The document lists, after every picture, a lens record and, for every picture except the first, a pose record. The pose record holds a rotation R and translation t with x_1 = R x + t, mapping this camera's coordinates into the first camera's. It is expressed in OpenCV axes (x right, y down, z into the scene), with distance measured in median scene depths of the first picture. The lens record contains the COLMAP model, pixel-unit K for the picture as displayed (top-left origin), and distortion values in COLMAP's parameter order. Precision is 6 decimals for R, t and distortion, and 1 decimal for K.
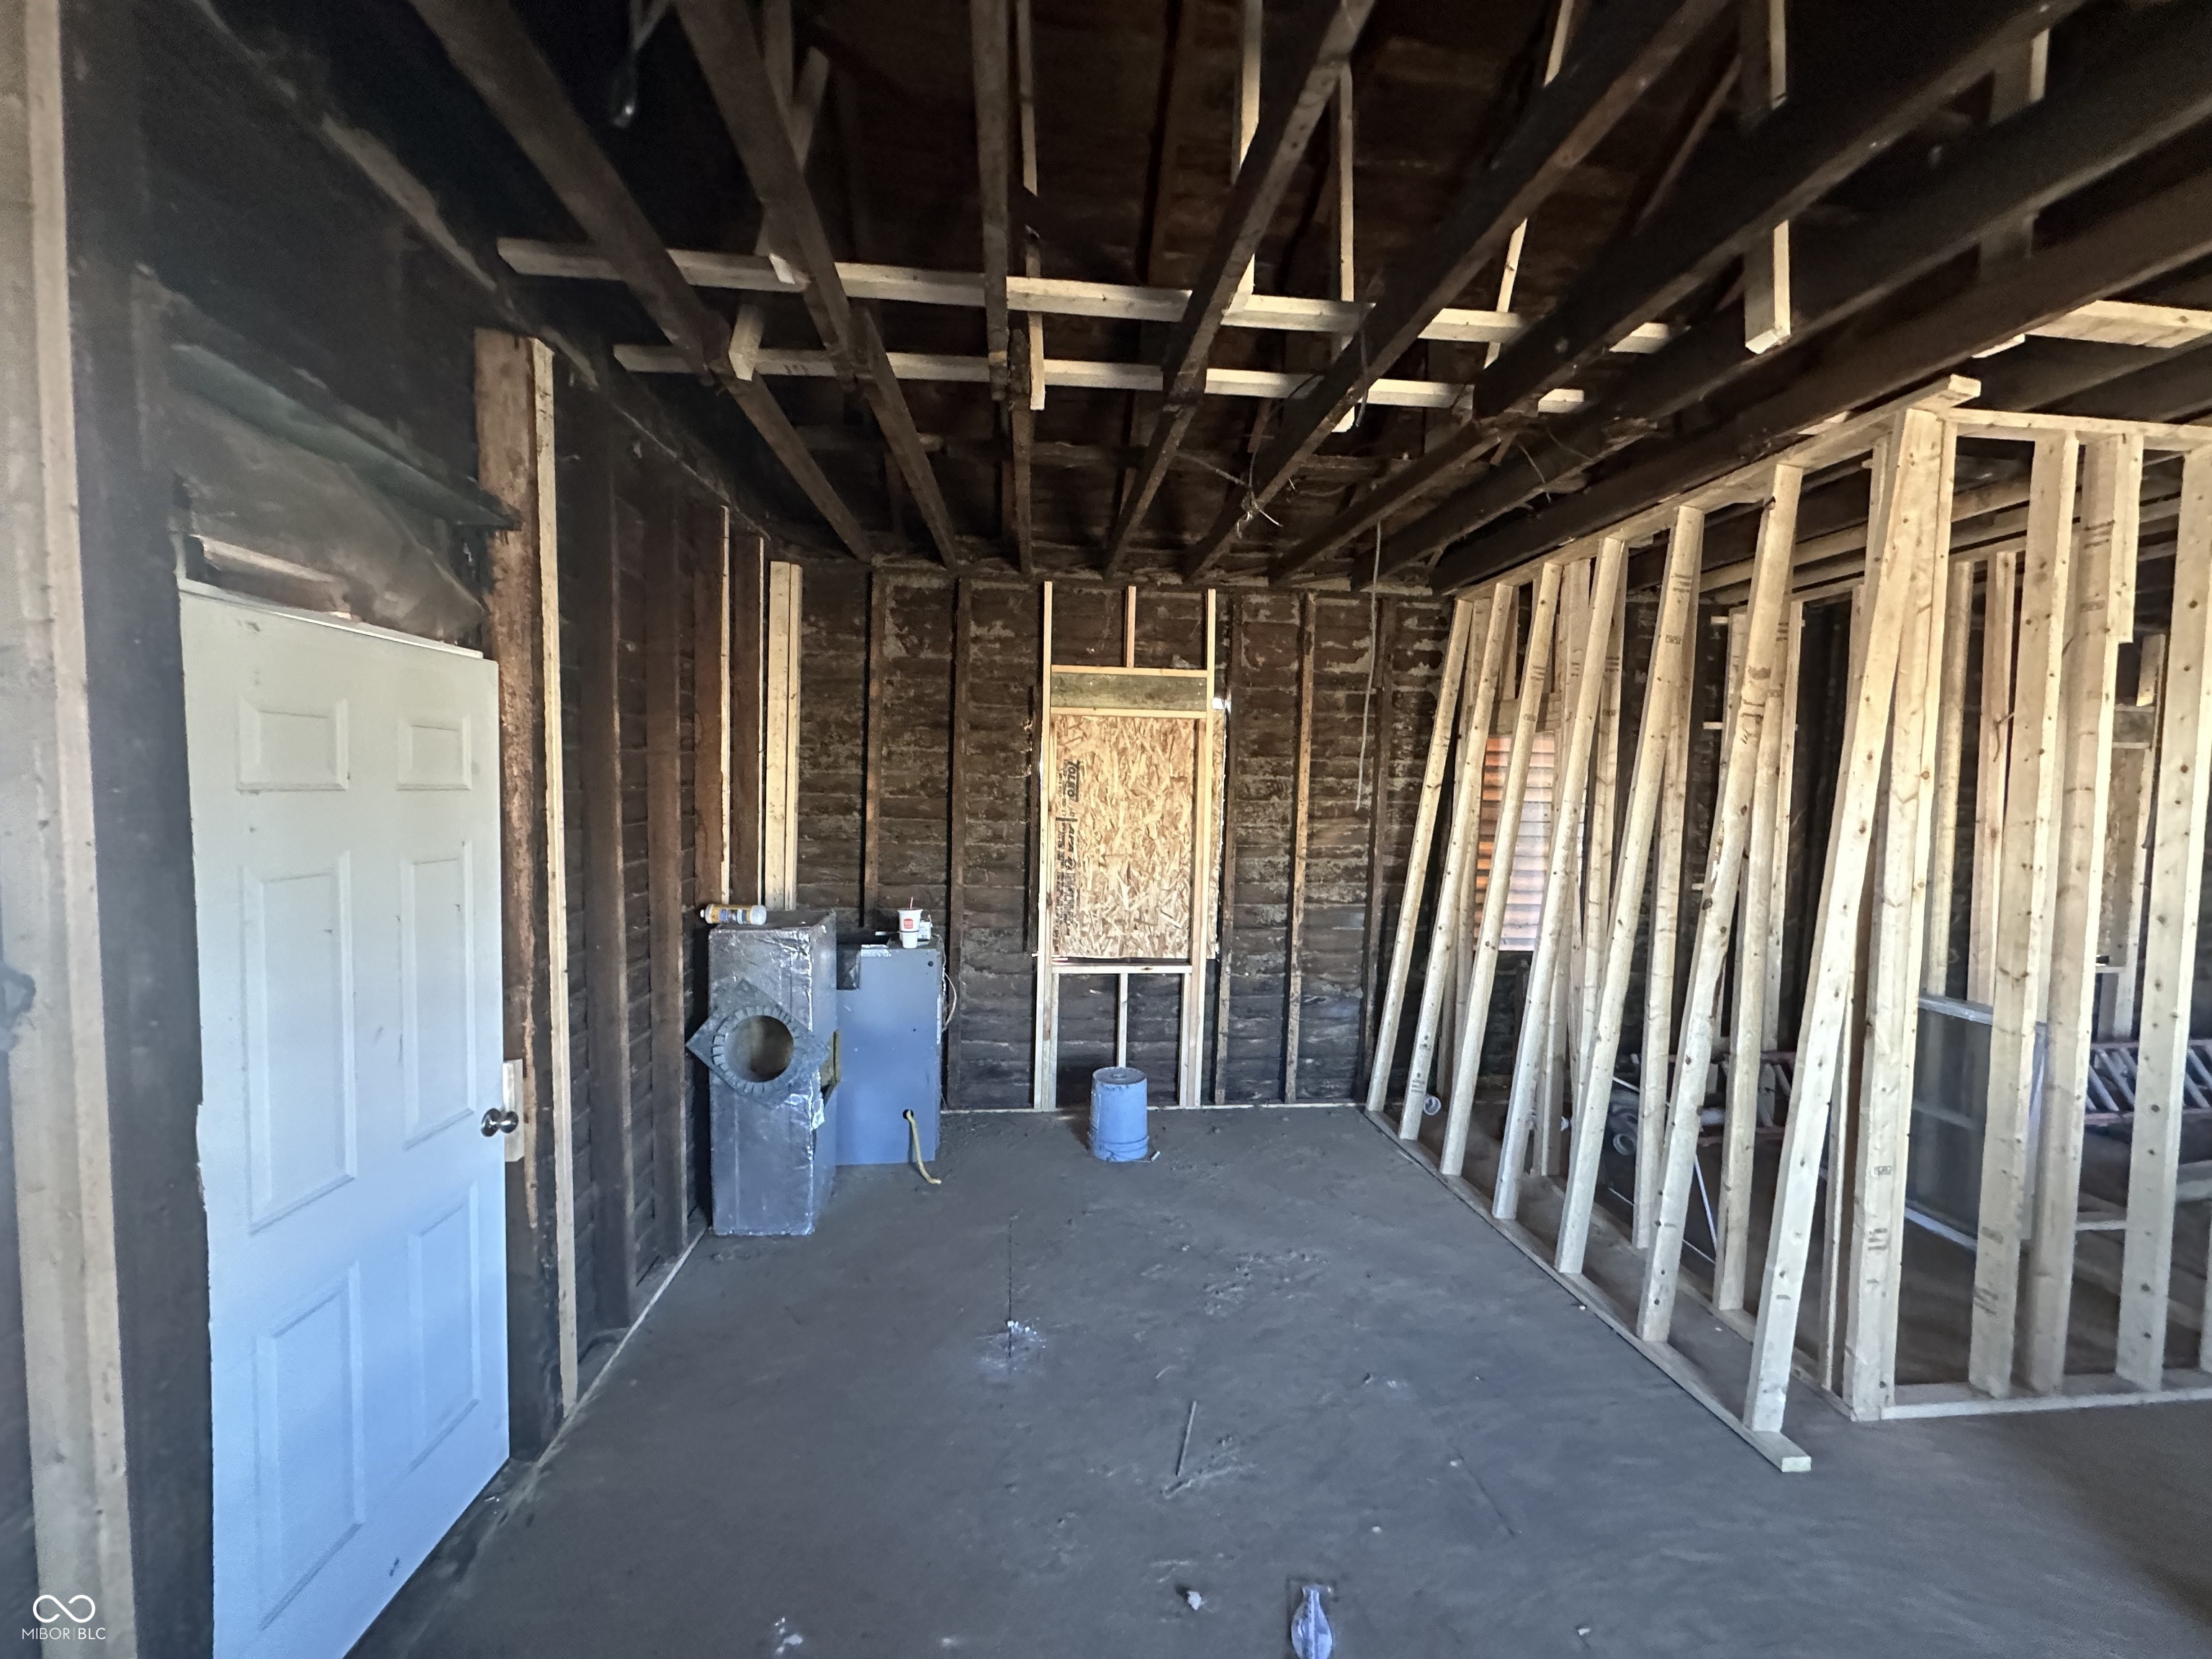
lens RADIAL K [[878.9, 0, 1105.9], [0, 878.9, 828.1], [0, 0, 1]] dist [-0.005458, 0.000843]
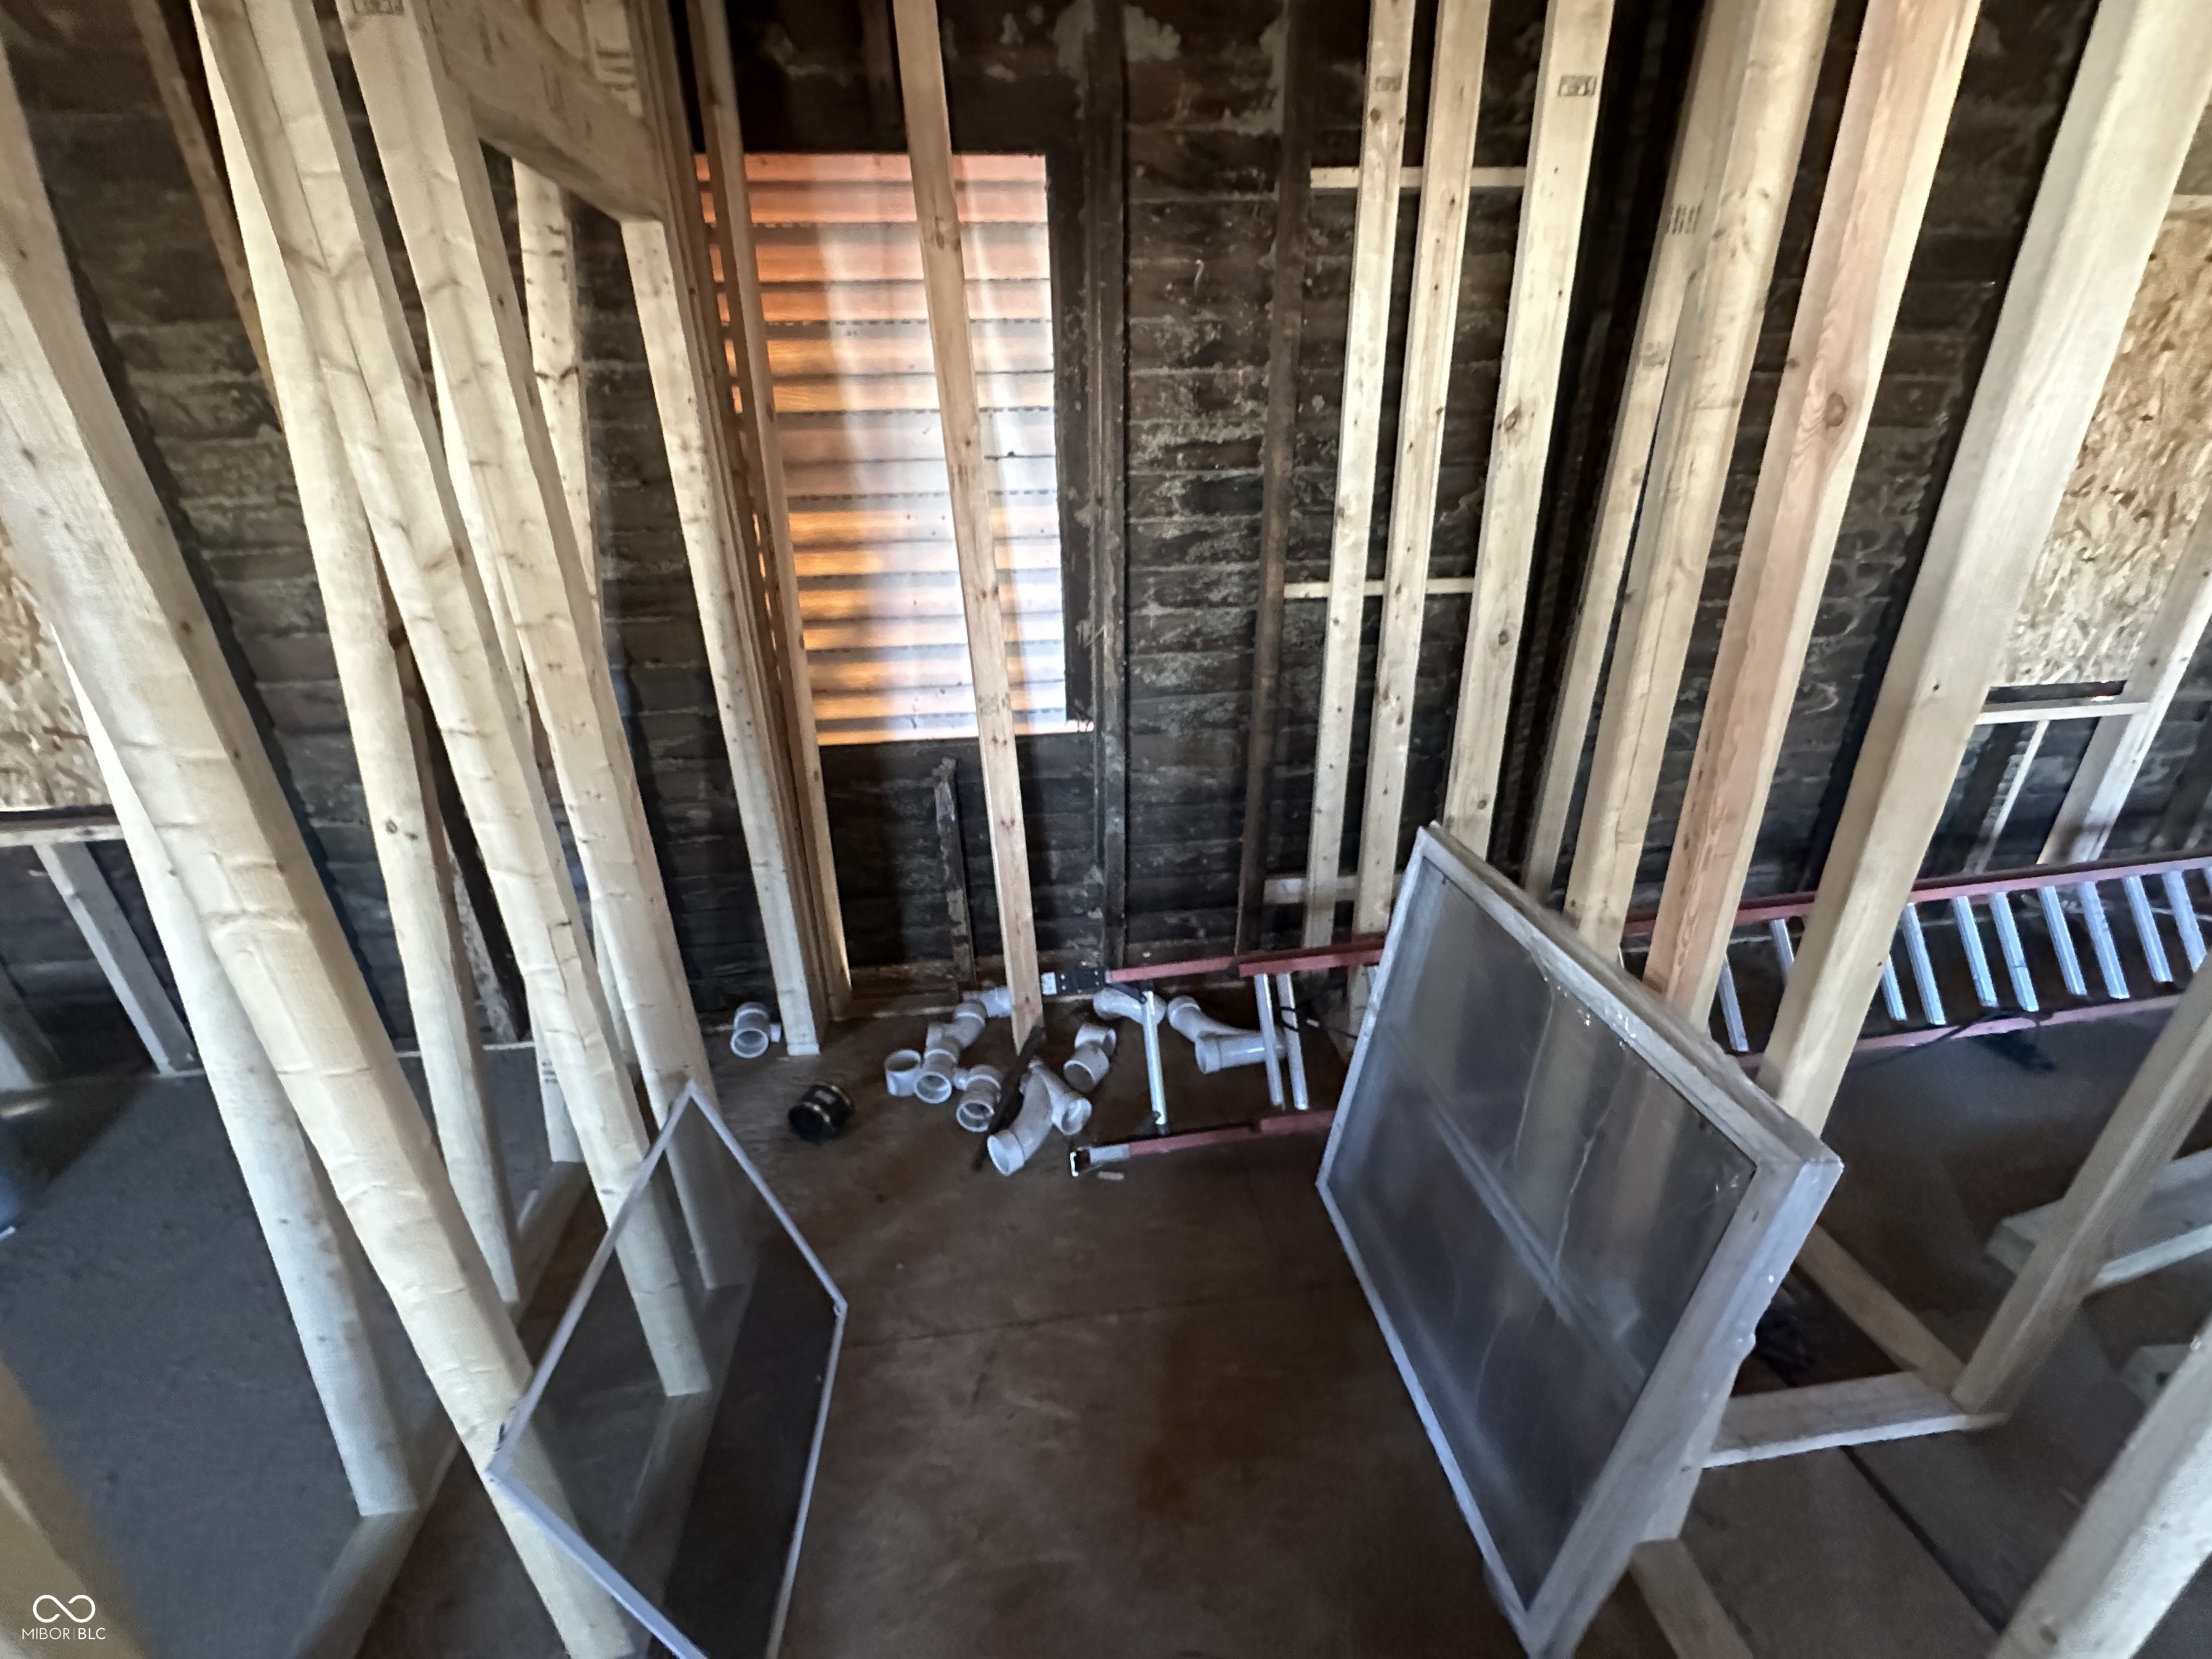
lens RADIAL K [[878.9, 0, 1105.9], [0, 878.9, 828.1], [0, 0, 1]] dist [-0.005458, 0.000843]
pose [[0.998939, -0.045429, -0.007601, 0.593258], [0.045191, 0.934729, 0.352475, 0.014123], [-0.008907, -0.352444, 0.935790, 0.538379]]
